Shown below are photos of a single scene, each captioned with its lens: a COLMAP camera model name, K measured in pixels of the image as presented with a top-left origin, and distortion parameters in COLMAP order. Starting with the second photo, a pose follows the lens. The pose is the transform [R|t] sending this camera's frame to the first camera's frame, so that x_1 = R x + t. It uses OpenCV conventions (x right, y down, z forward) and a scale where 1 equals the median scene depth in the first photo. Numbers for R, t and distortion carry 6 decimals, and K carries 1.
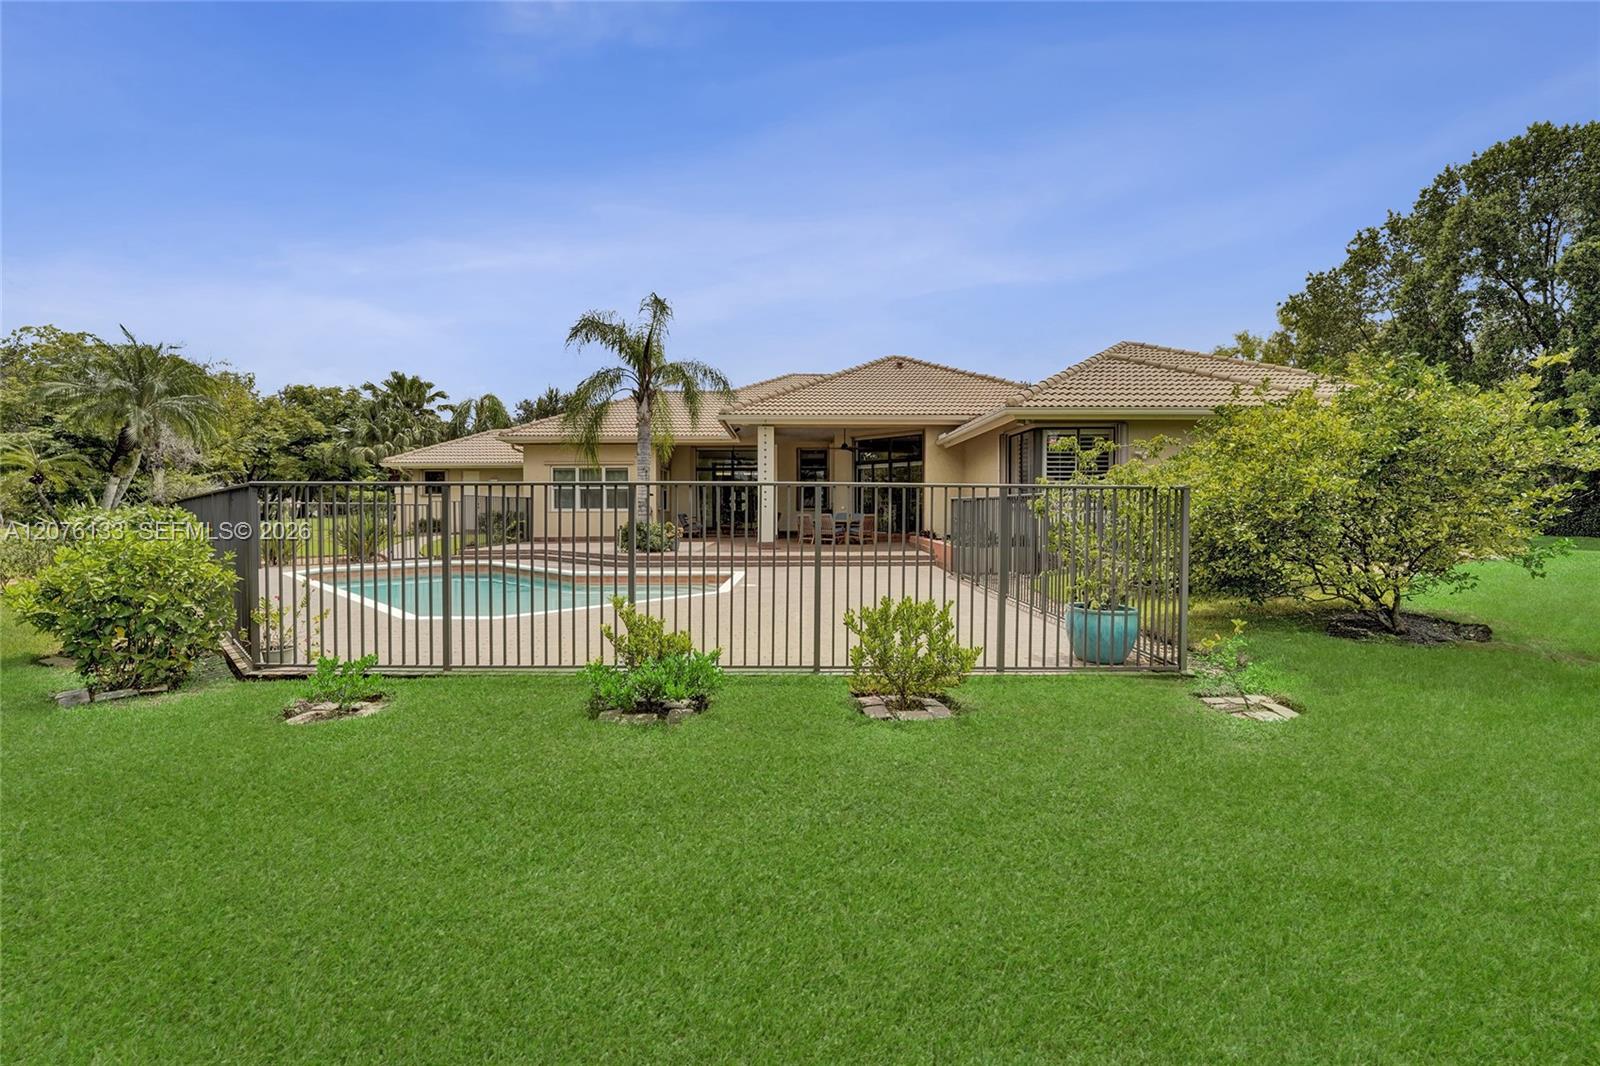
lens RADIAL K [[654.3, 0, 808.6], [0, 654.3, 525.3], [0, 0, 1]] dist [-0.018752, 0.000896]
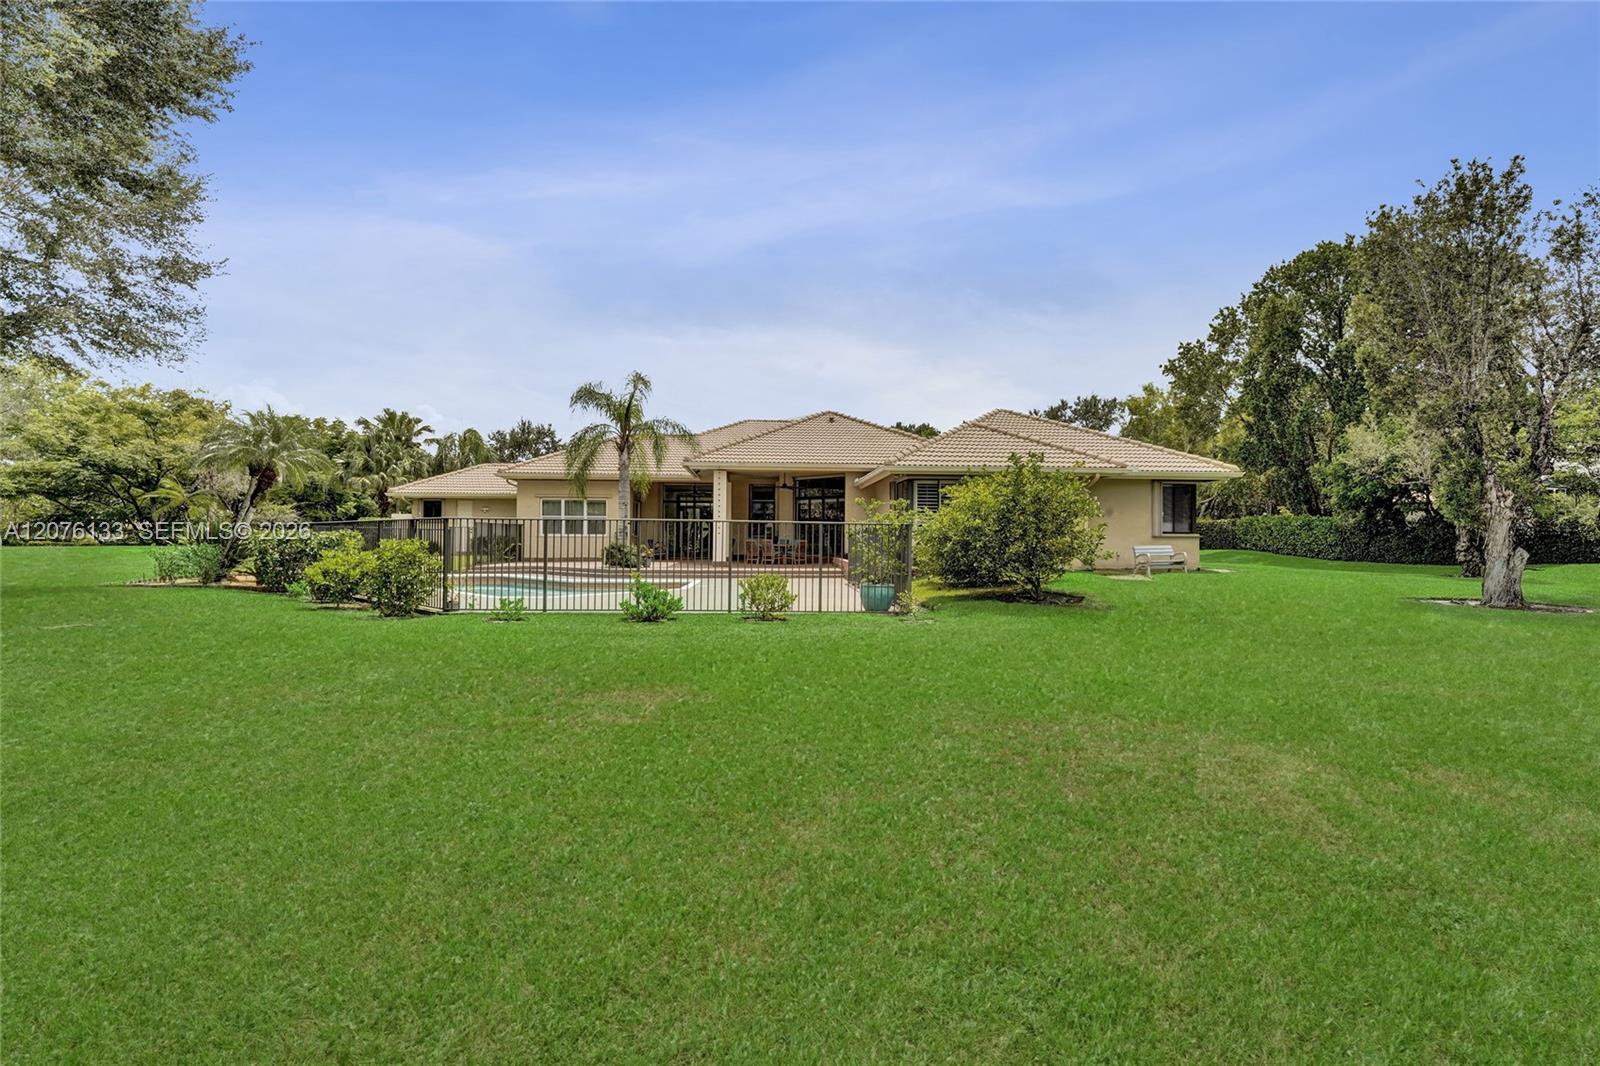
lens RADIAL K [[654.3, 0, 805.2], [0, 654.3, 529.5], [0, 0, 1]] dist [-0.018752, 0.000896]
pose [[0.998602, 0.008440, 0.052172, 0.025426], [-0.006551, 0.999320, -0.036274, 0.006556], [-0.052442, 0.035882, 0.997979, -0.204278]]
